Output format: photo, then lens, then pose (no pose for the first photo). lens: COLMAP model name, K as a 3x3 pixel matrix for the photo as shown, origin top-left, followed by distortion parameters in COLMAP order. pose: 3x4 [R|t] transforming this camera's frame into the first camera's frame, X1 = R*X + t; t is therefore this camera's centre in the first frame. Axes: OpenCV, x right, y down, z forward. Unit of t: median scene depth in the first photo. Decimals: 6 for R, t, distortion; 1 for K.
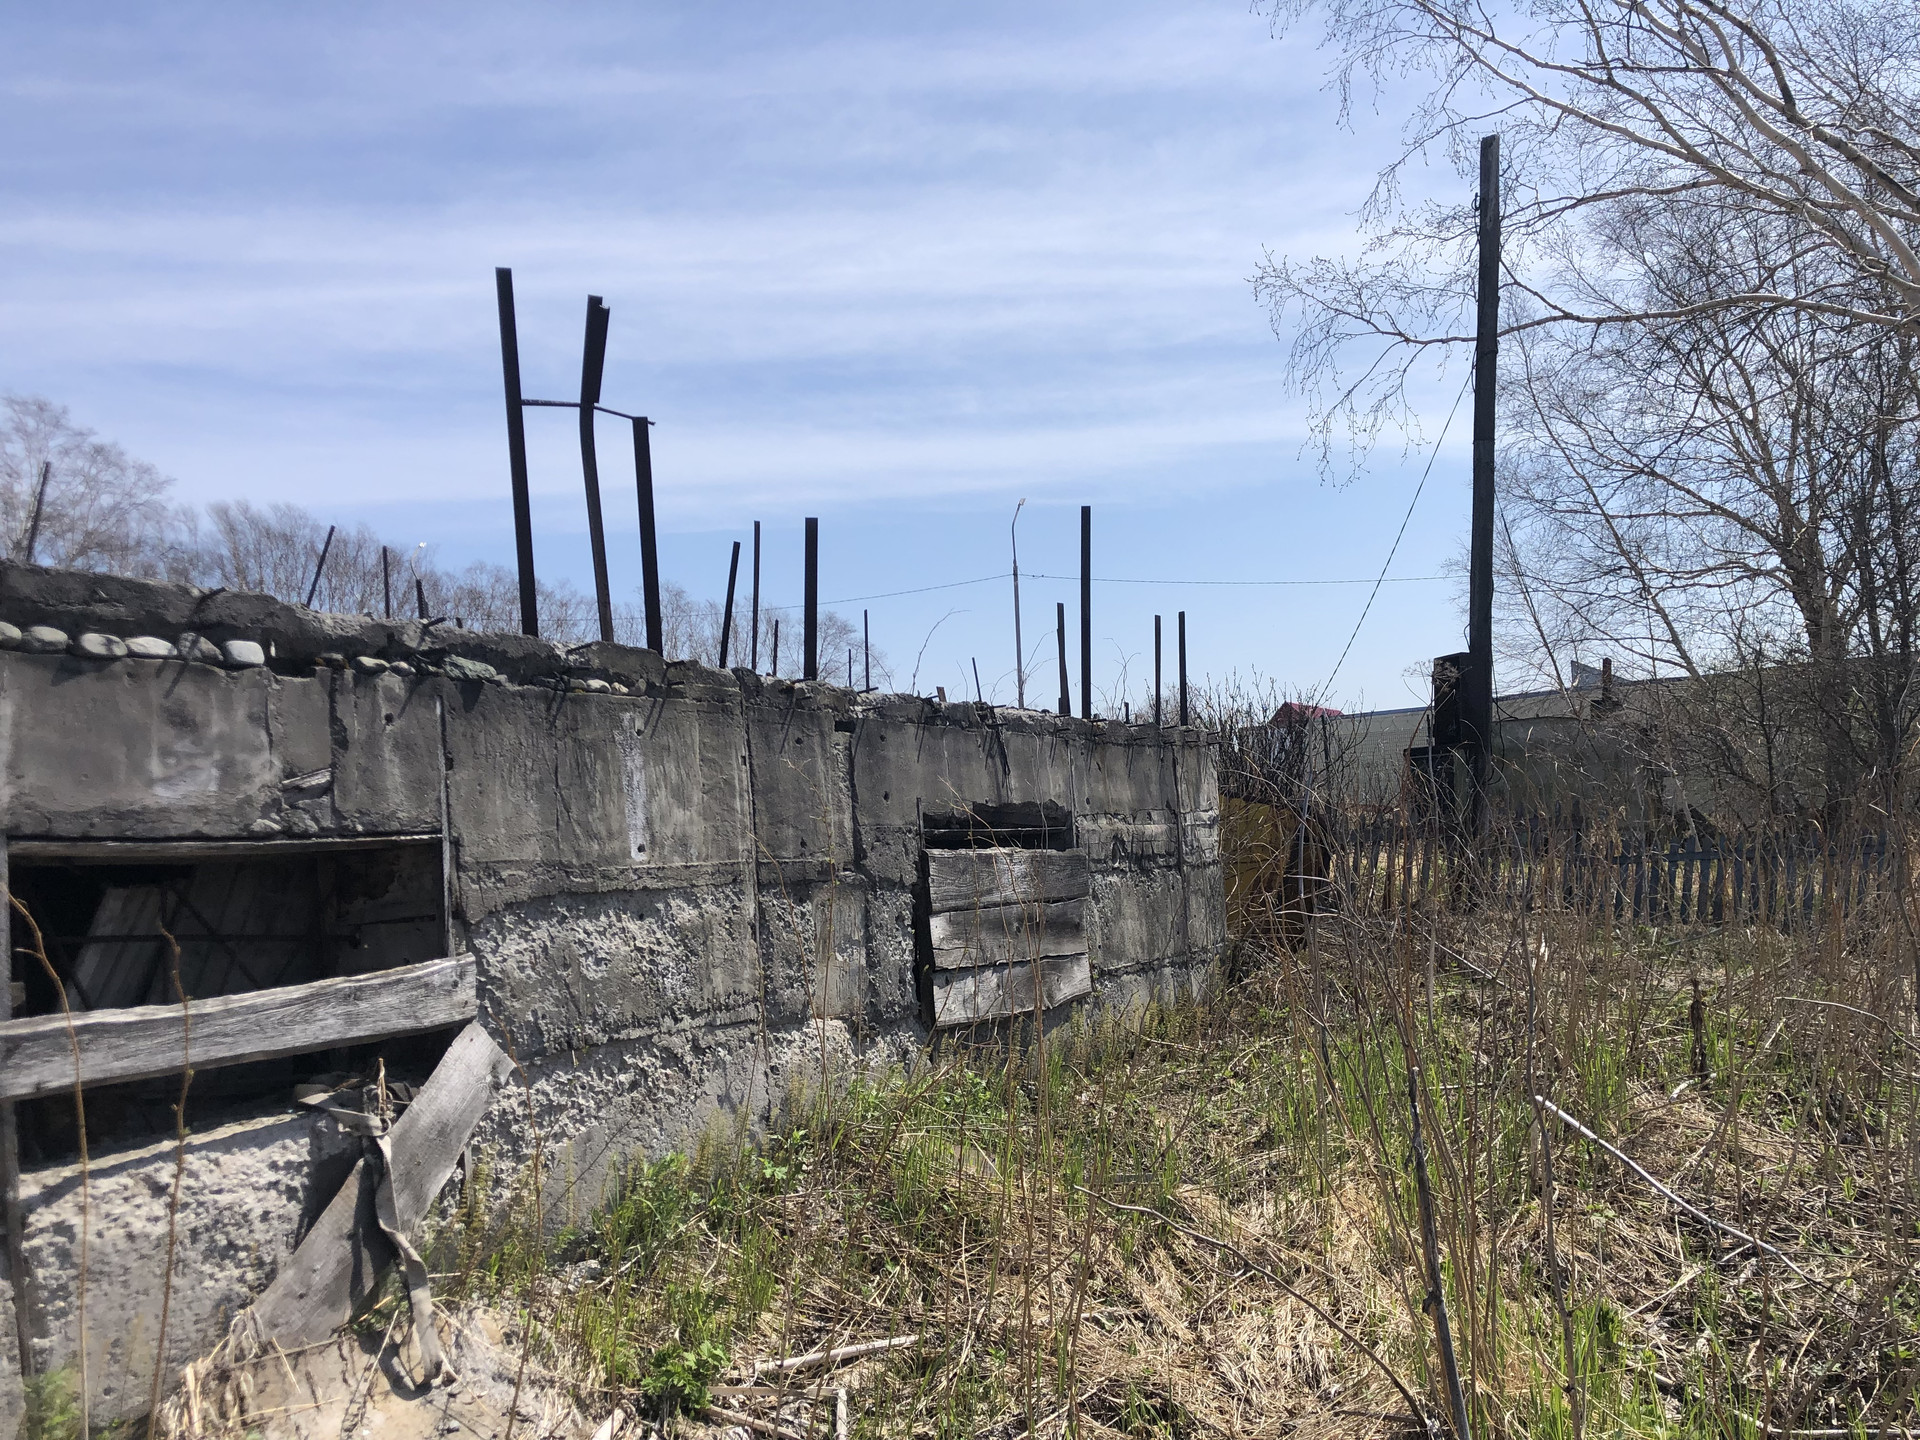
lens RADIAL K [[1580.9, 0, 958.5], [0, 1580.9, 708.9], [0, 0, 1]] dist [0.038752, -0.019996]
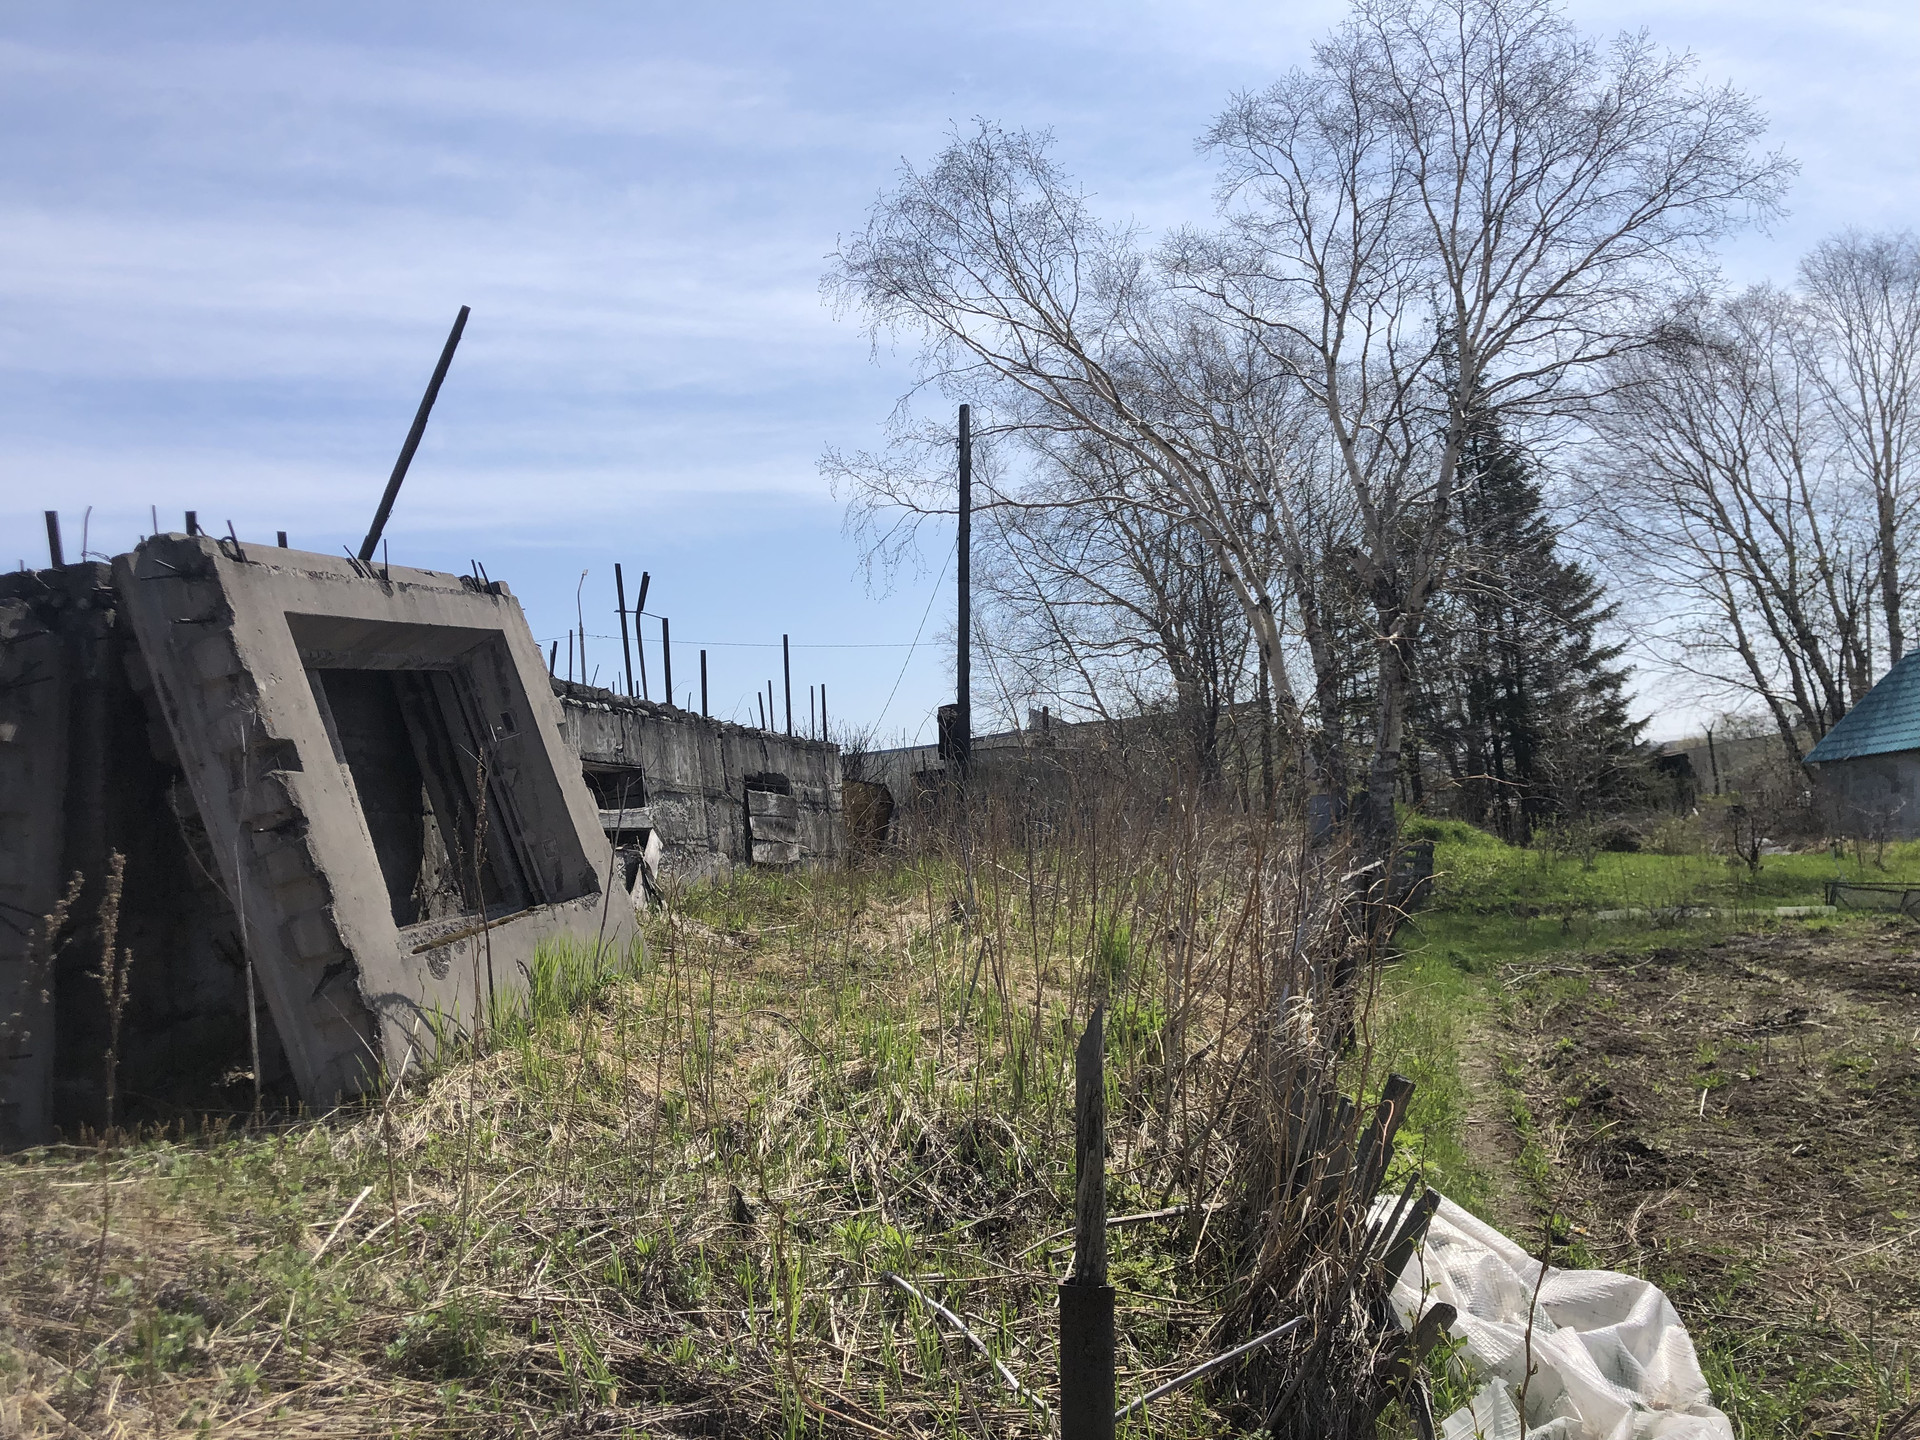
lens RADIAL K [[1577.8, 0, 964.9], [0, 1577.8, 722.3], [0, 0, 1]] dist [0.053951, -0.067369]
pose [[0.948559, -0.005600, 0.316549, -0.347125], [0.012613, 0.999718, -0.020111, 0.030993], [-0.316348, 0.023069, 0.948363, -1.019432]]
